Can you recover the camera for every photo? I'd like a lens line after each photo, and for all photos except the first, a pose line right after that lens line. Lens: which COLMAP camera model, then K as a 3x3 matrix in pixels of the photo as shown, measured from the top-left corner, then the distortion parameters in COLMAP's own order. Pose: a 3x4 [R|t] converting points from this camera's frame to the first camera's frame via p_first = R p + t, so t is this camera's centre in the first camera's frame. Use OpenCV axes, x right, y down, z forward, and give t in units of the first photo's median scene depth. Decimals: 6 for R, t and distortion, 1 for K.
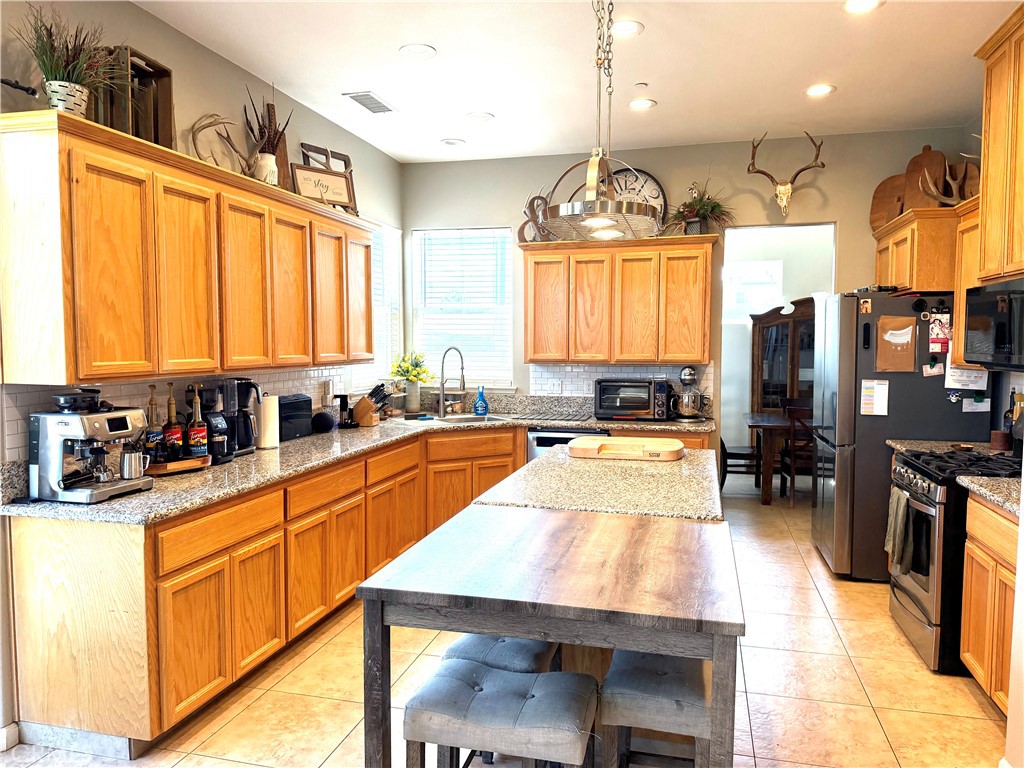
lens RADIAL K [[716.7, 0, 511.8], [0, 716.7, 387.4], [0, 0, 1]] dist [0.091044, -0.136609]
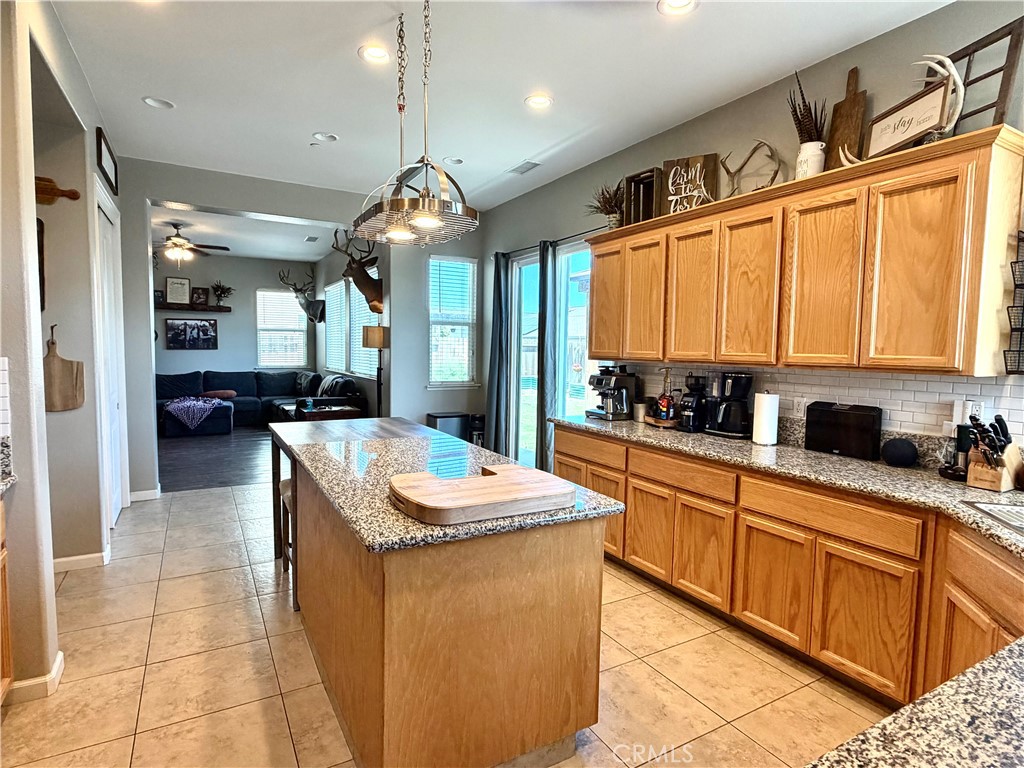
lens RADIAL K [[550.5, 0, 512.0], [0, 550.5, 388.0], [0, 0, 1]] dist [0.000064, 0.000595]
pose [[-0.718869, 0.039597, -0.694017, 0.427049], [-0.061765, 0.990789, 0.120506, -0.062578], [0.692396, 0.129495, -0.709802, 1.207421]]
